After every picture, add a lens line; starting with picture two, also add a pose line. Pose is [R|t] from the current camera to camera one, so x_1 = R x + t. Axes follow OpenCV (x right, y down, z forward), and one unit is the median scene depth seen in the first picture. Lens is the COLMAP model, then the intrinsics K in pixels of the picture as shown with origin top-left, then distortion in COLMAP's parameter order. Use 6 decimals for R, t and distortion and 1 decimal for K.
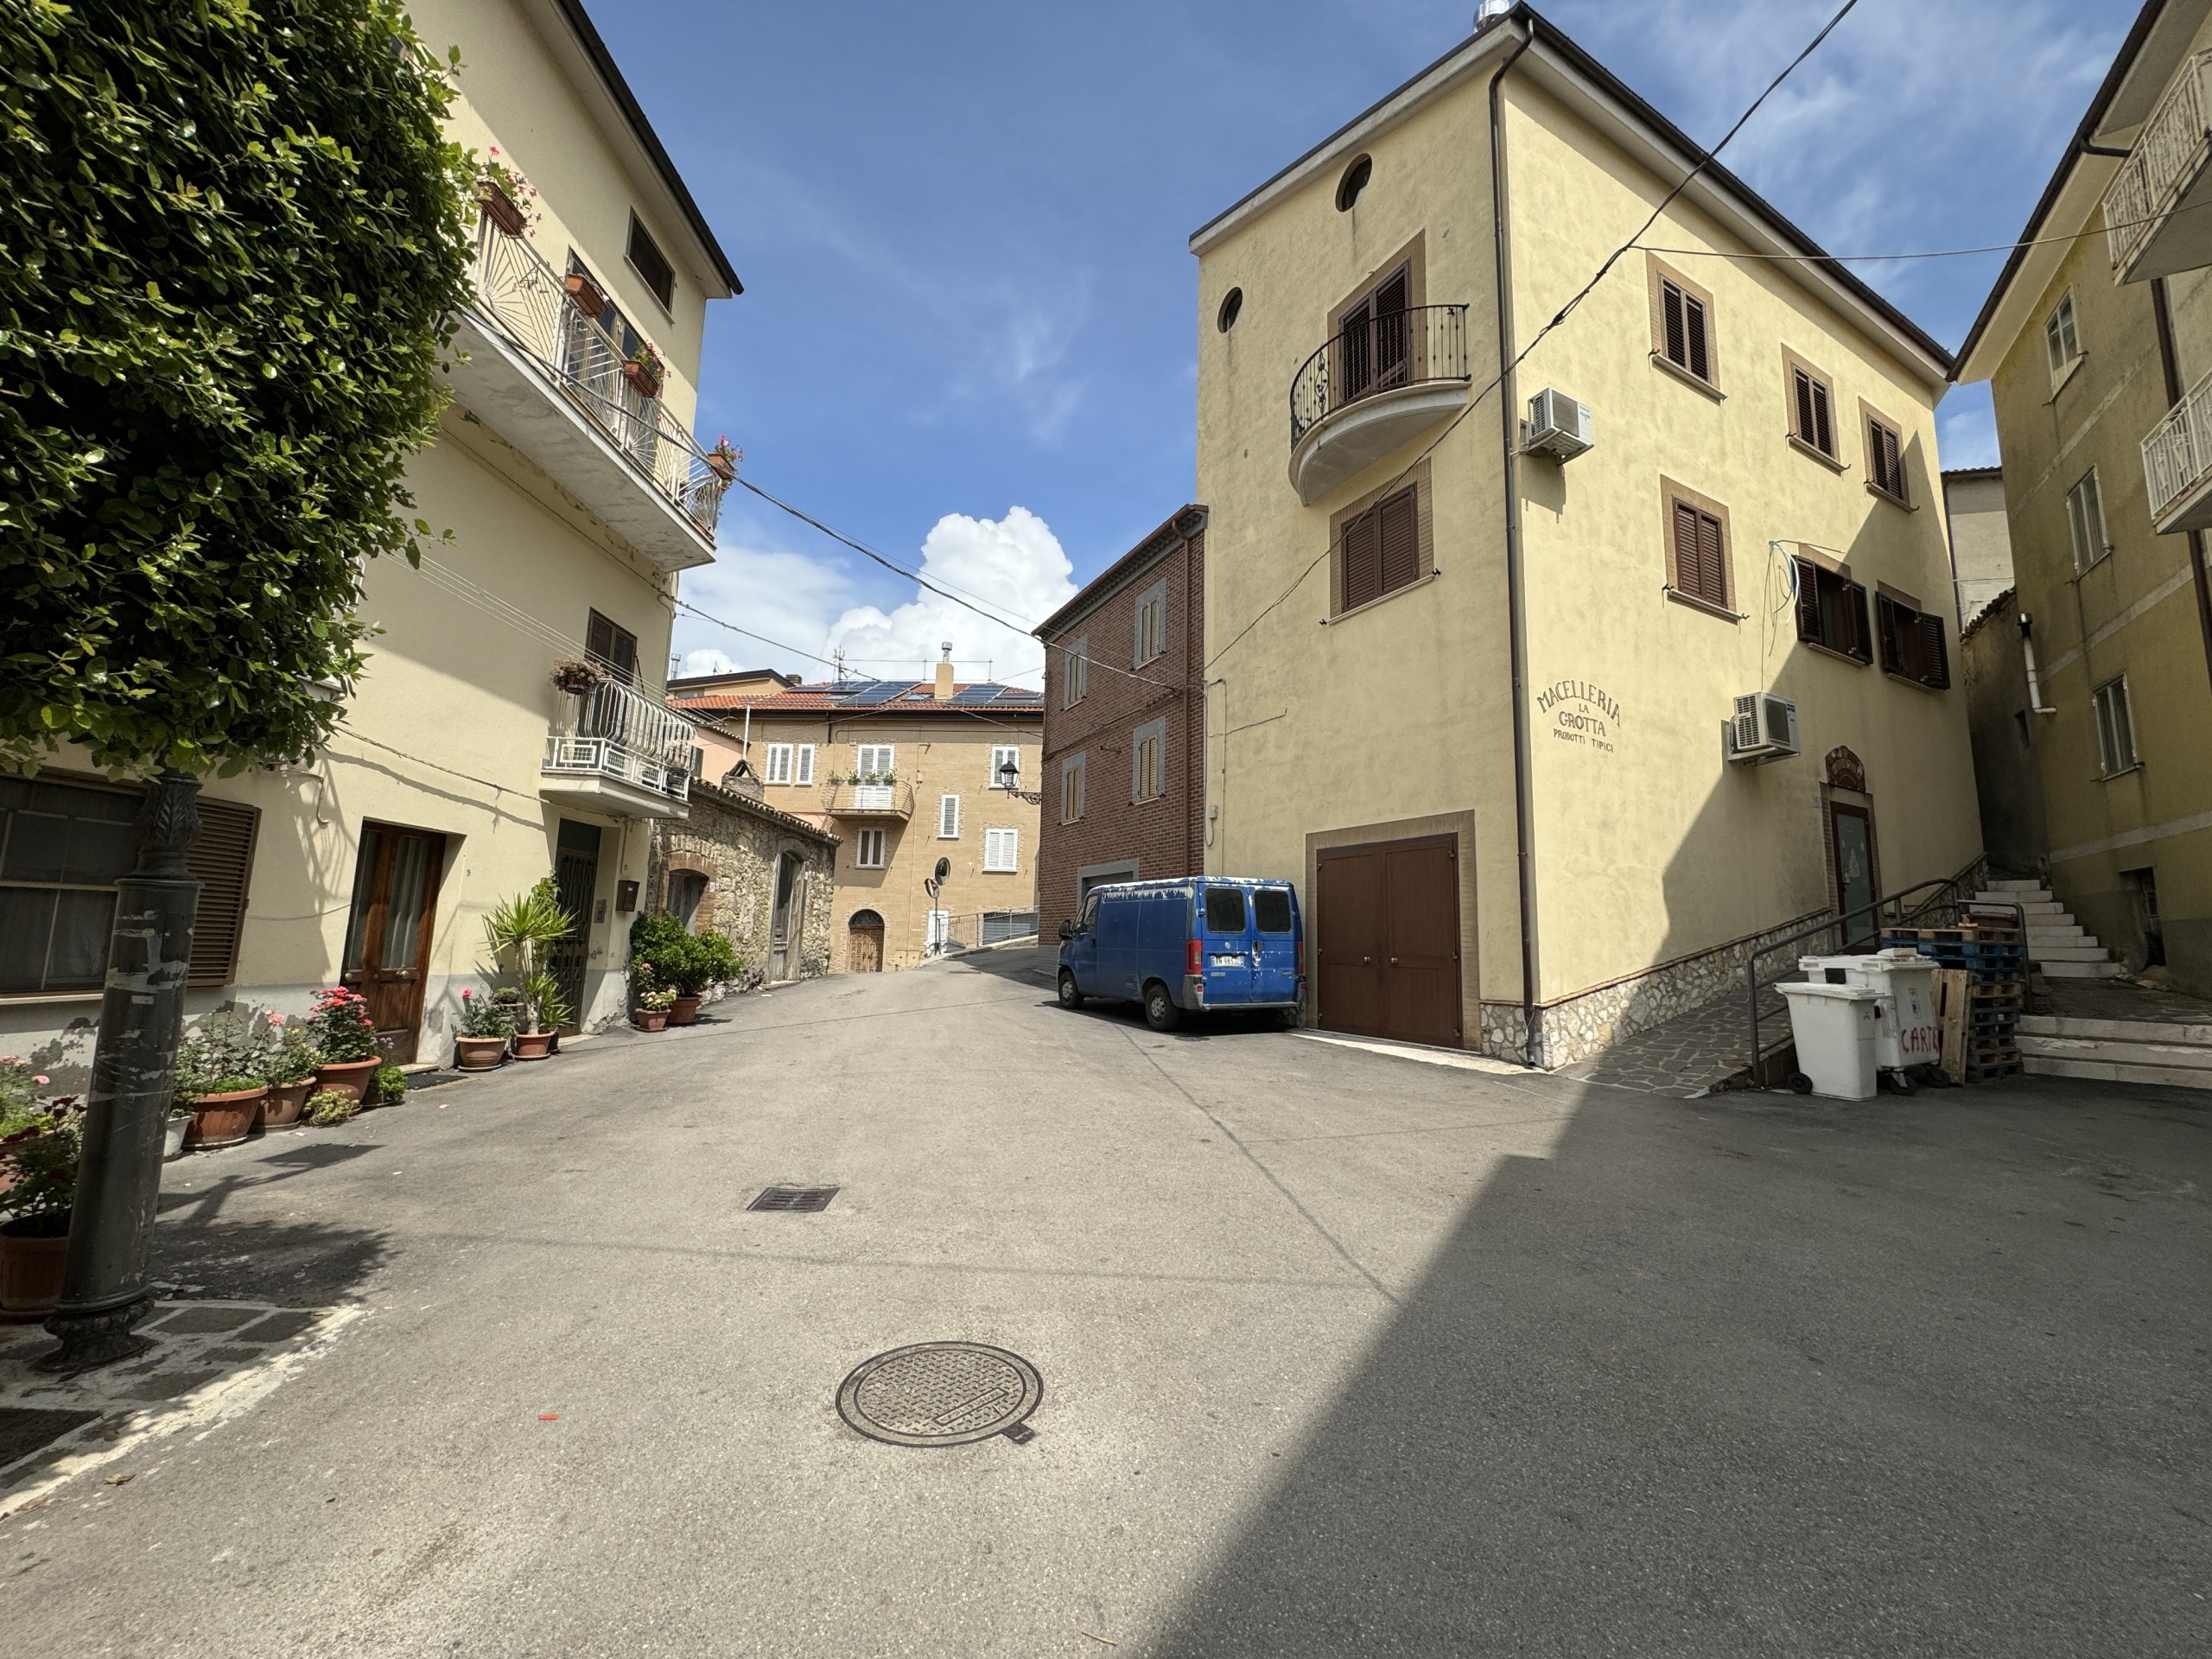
lens RADIAL K [[885.2, 0, 1109.1], [0, 885.2, 812.2], [0, 0, 1]] dist [-0.001181, 0.000465]
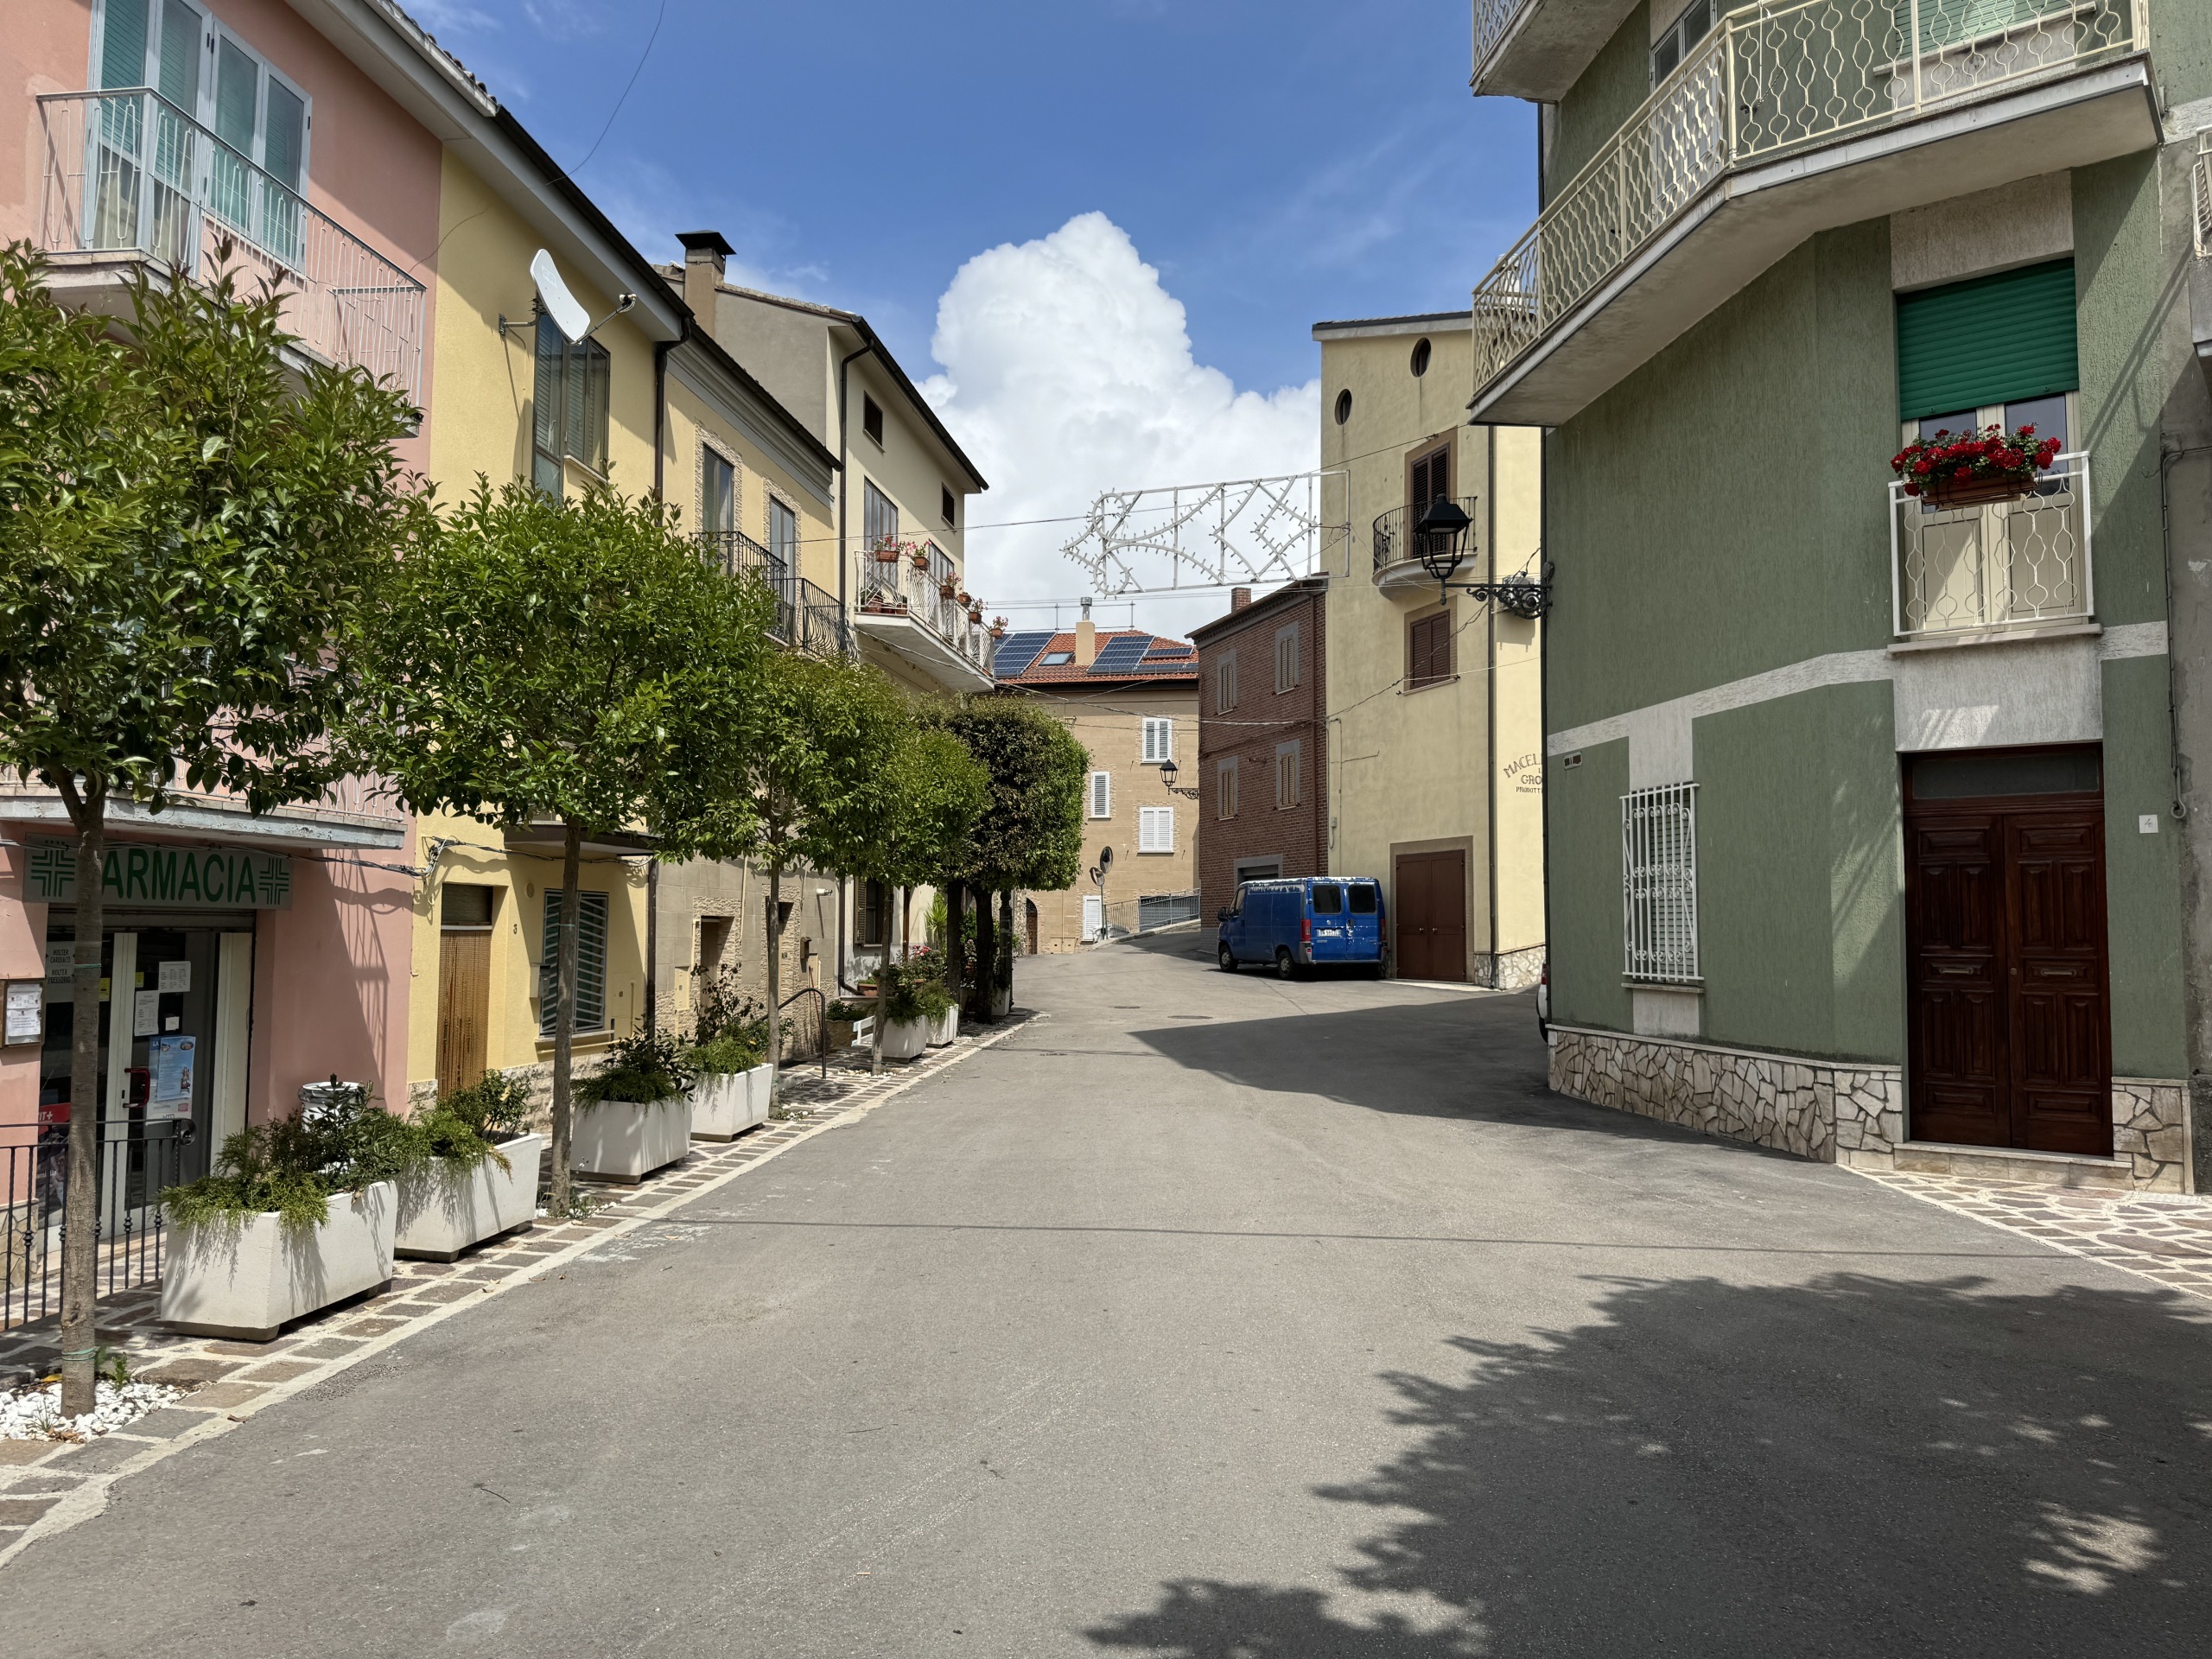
lens RADIAL K [[1536.1, 0, 1096.3], [0, 1536.1, 826.7], [0, 0, 1]] dist [0.008322, 0.000317]
pose [[0.989899, -0.025390, -0.139483, 0.087178], [0.035976, 0.996617, 0.073901, -0.172891], [0.137134, -0.078172, 0.987463, -1.278710]]
